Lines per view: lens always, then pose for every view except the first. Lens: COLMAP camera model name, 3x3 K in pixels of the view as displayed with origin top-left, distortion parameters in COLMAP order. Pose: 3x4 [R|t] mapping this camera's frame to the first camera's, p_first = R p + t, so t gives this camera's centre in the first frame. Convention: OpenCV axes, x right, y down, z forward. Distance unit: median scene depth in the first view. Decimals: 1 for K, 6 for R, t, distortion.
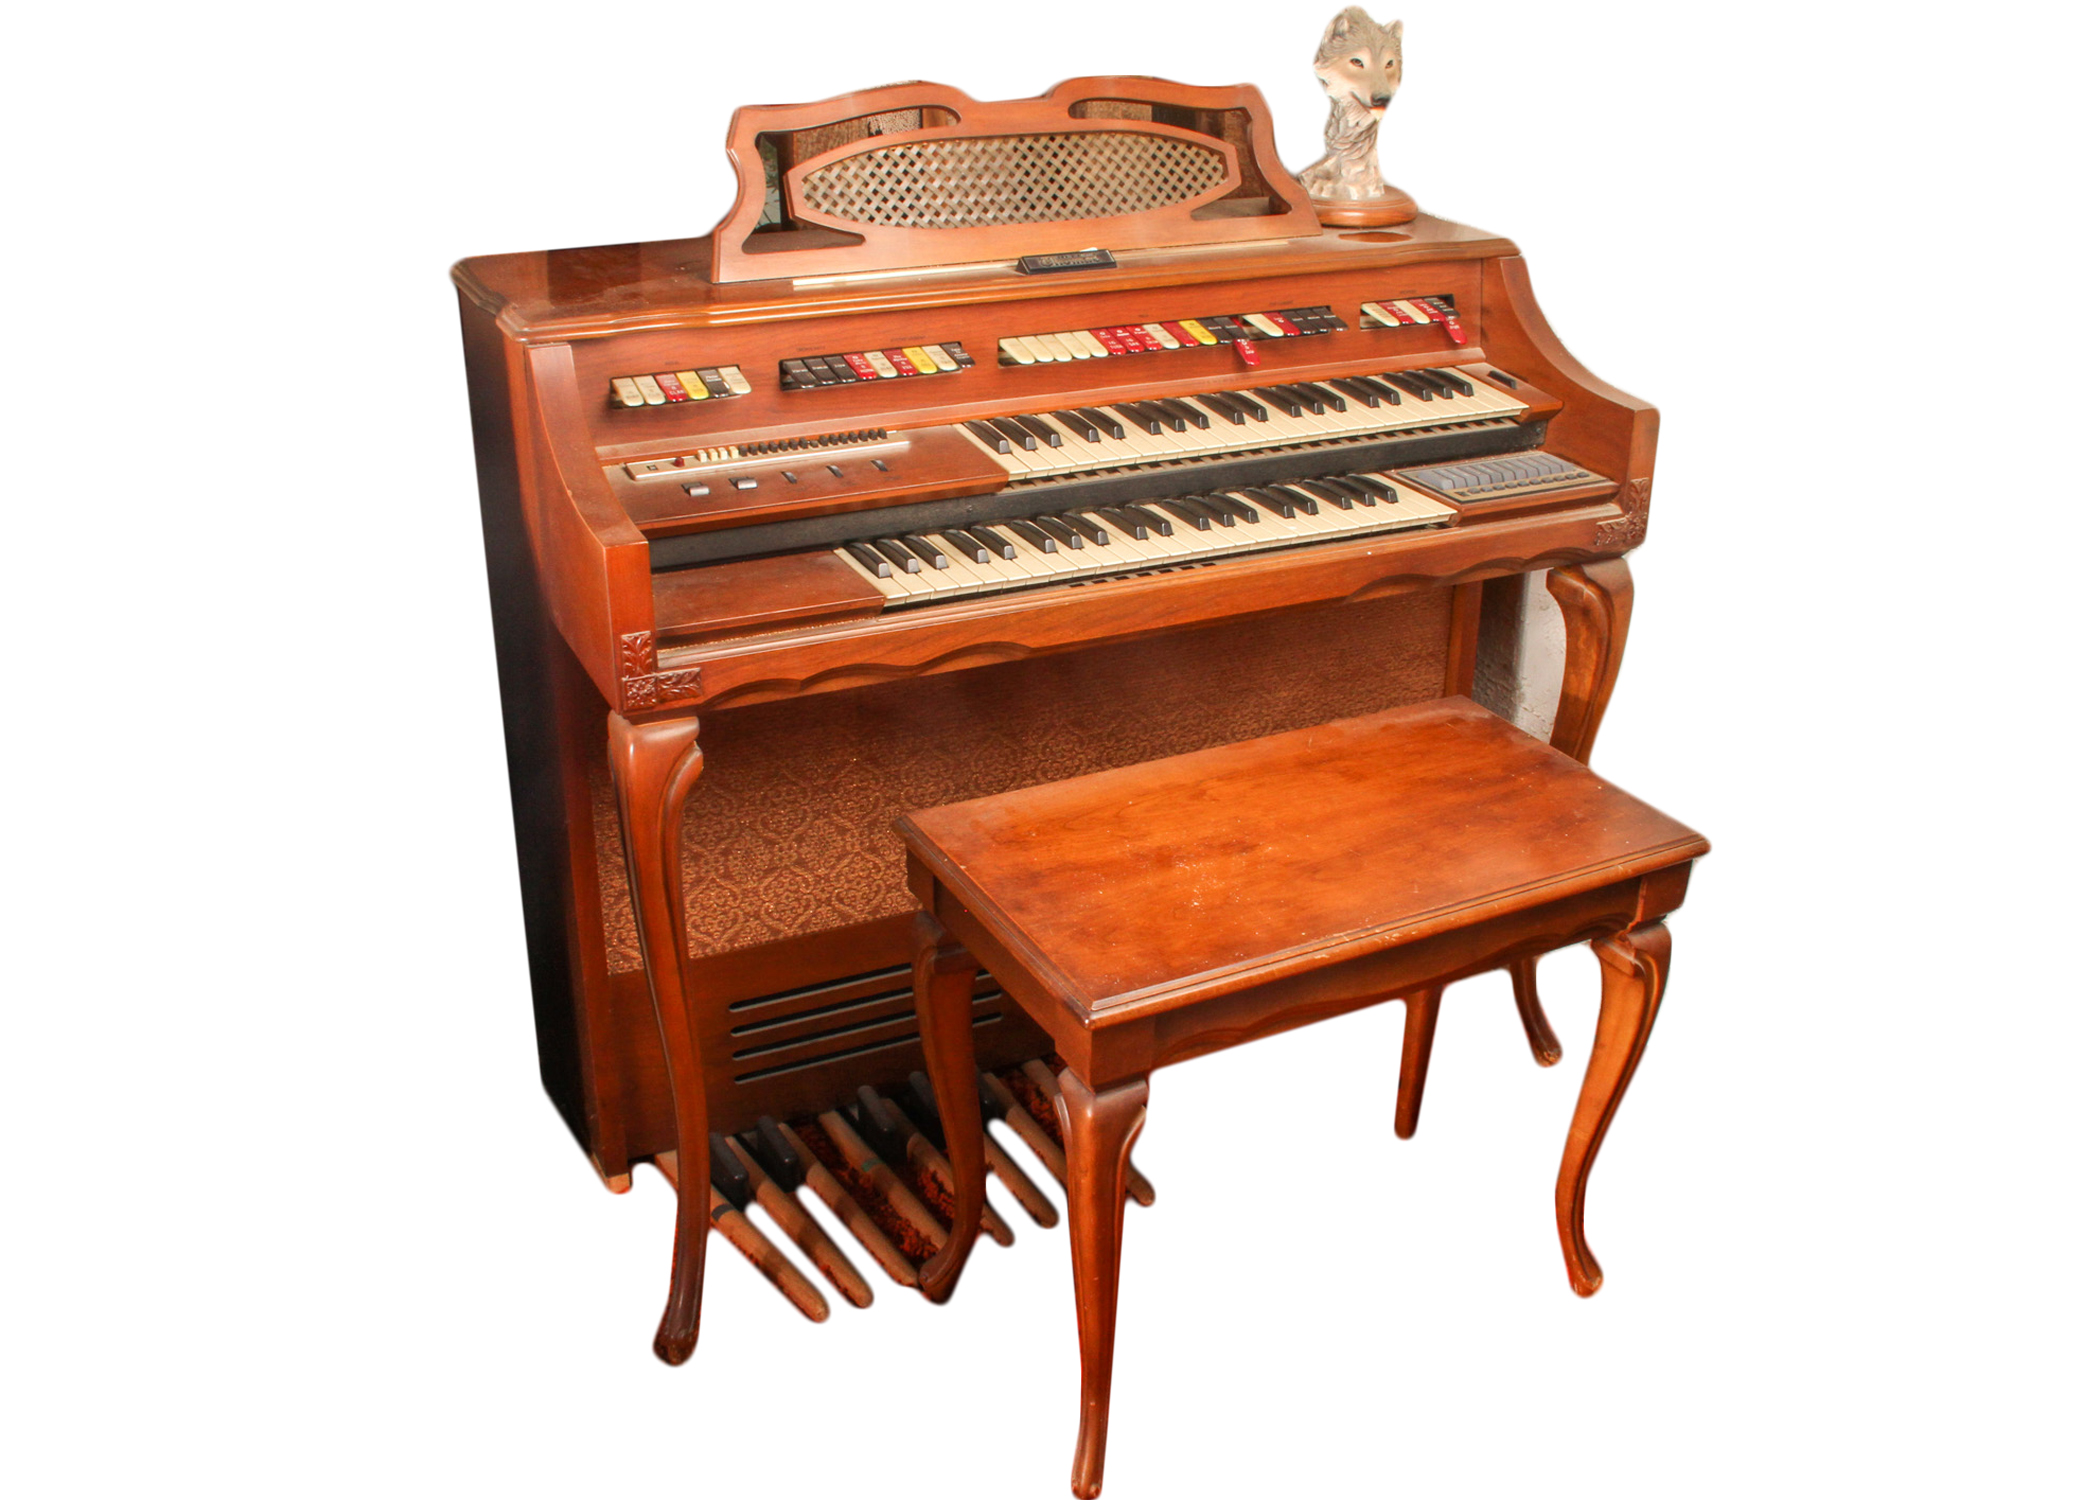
lens RADIAL K [[1980.7, 0, 1038.4], [0, 1980.7, 698.2], [0, 0, 1]] dist [-0.164892, 0.003299]
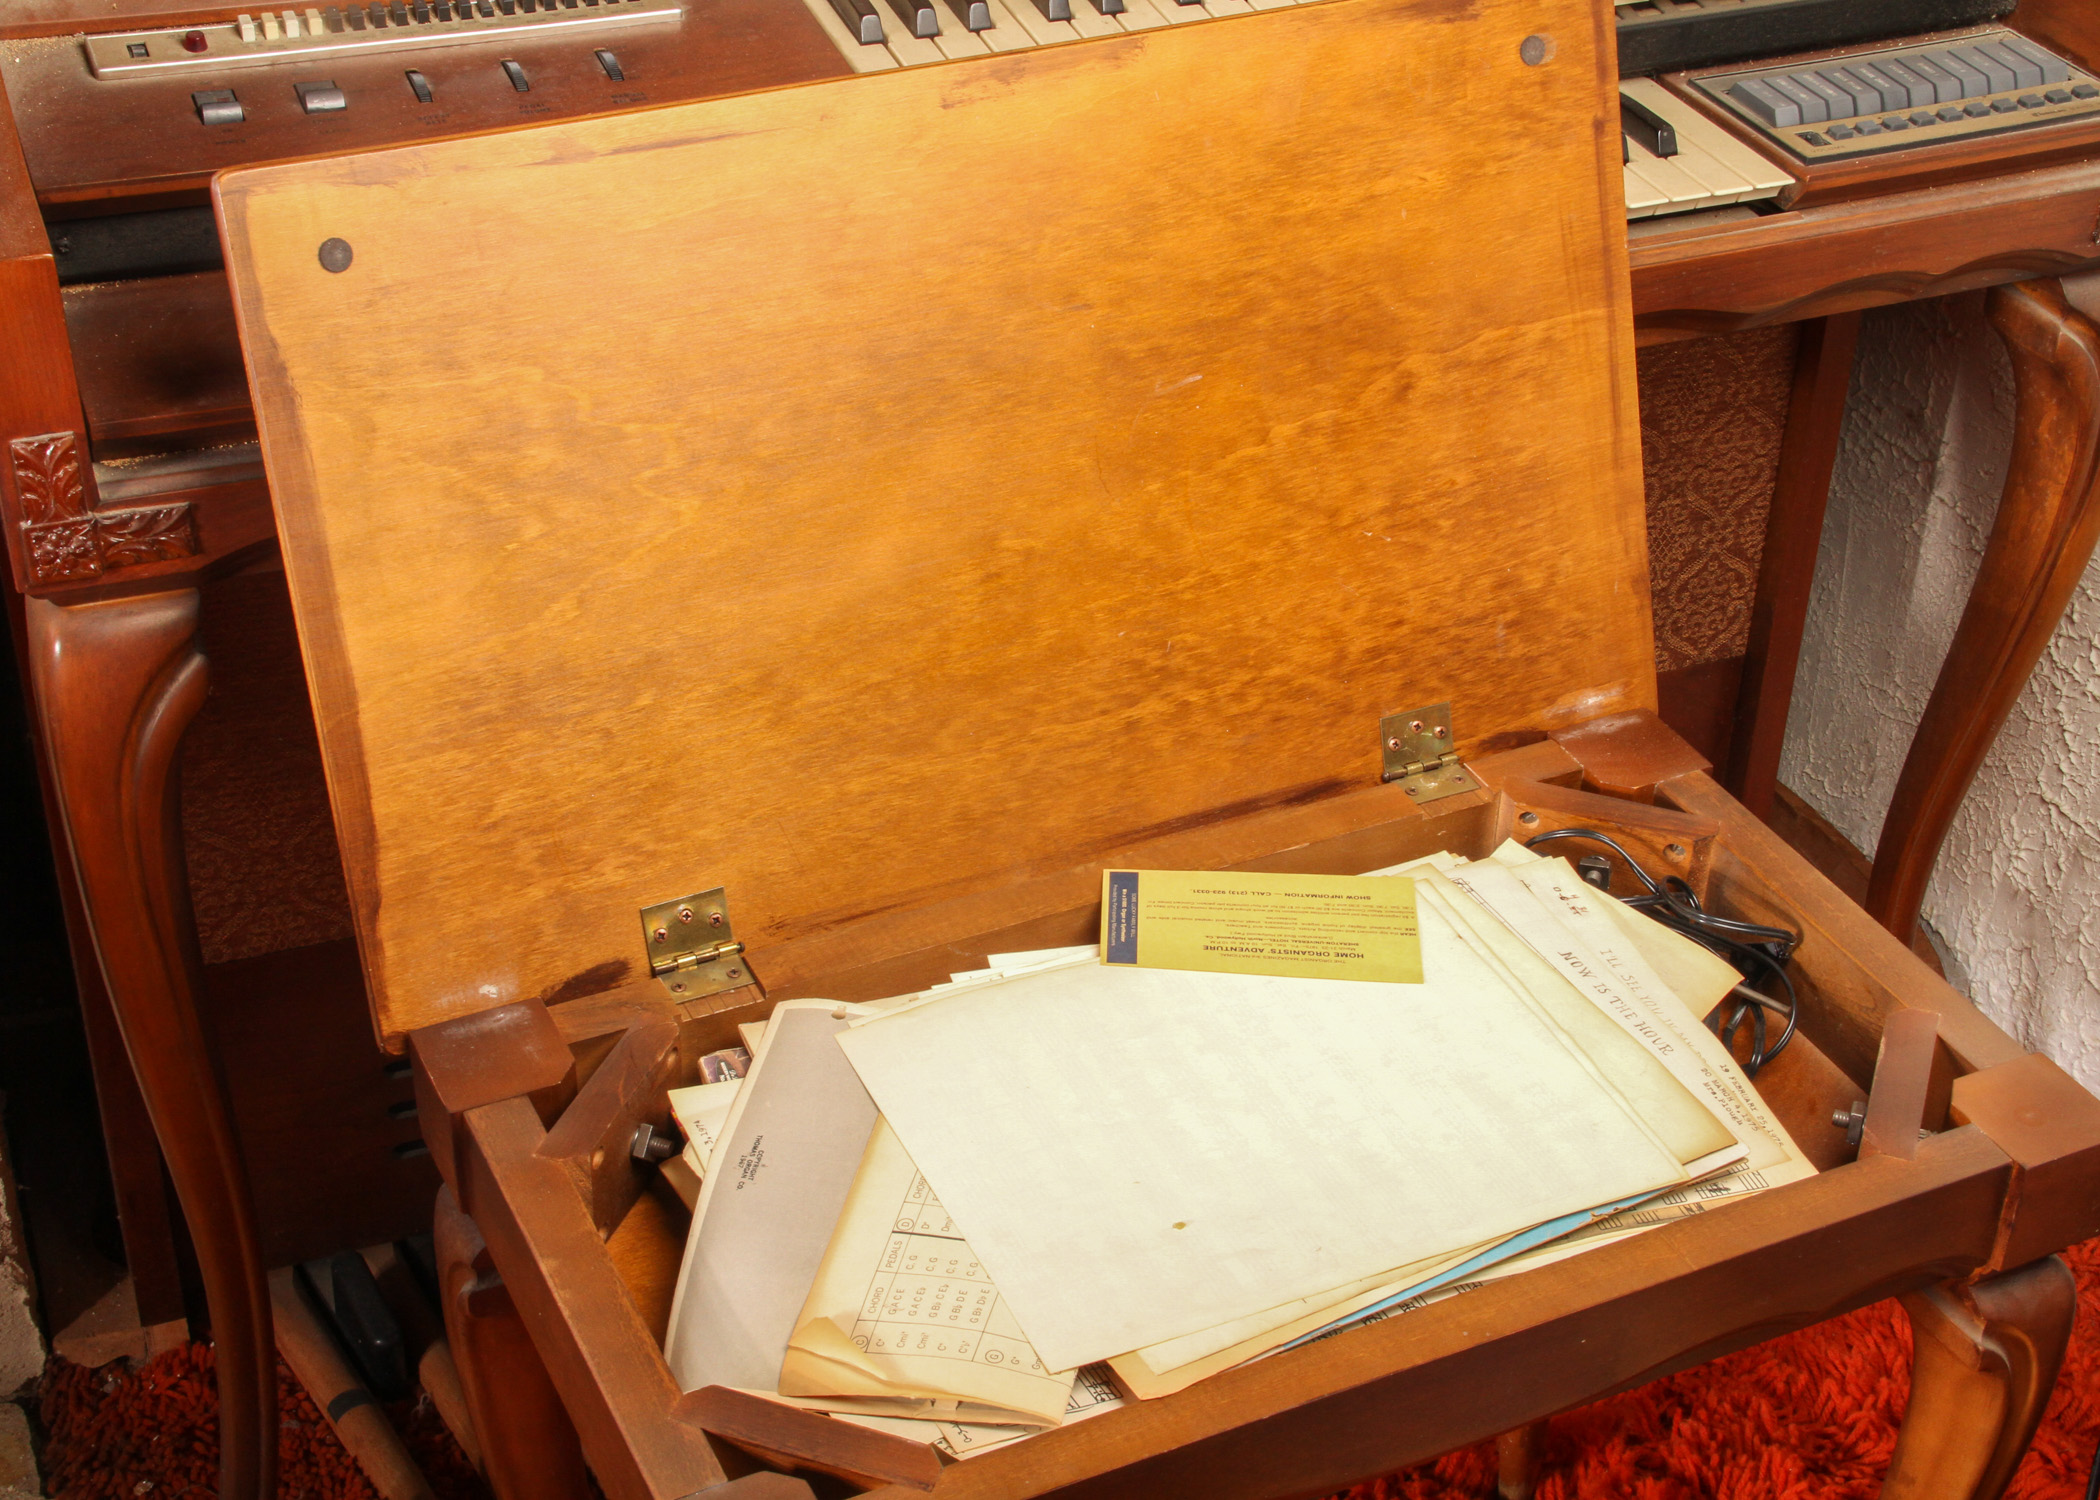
lens RADIAL K [[3147.9, 0, 1050.0], [0, 3147.9, 750.0], [0, 0, 1]] dist [0.016410, 0.541840]
pose [[0.997130, 0.051802, -0.055208, 0.076586], [-0.041226, 0.983182, 0.177917, -0.086750], [0.063496, -0.175131, 0.982496, 0.178762]]
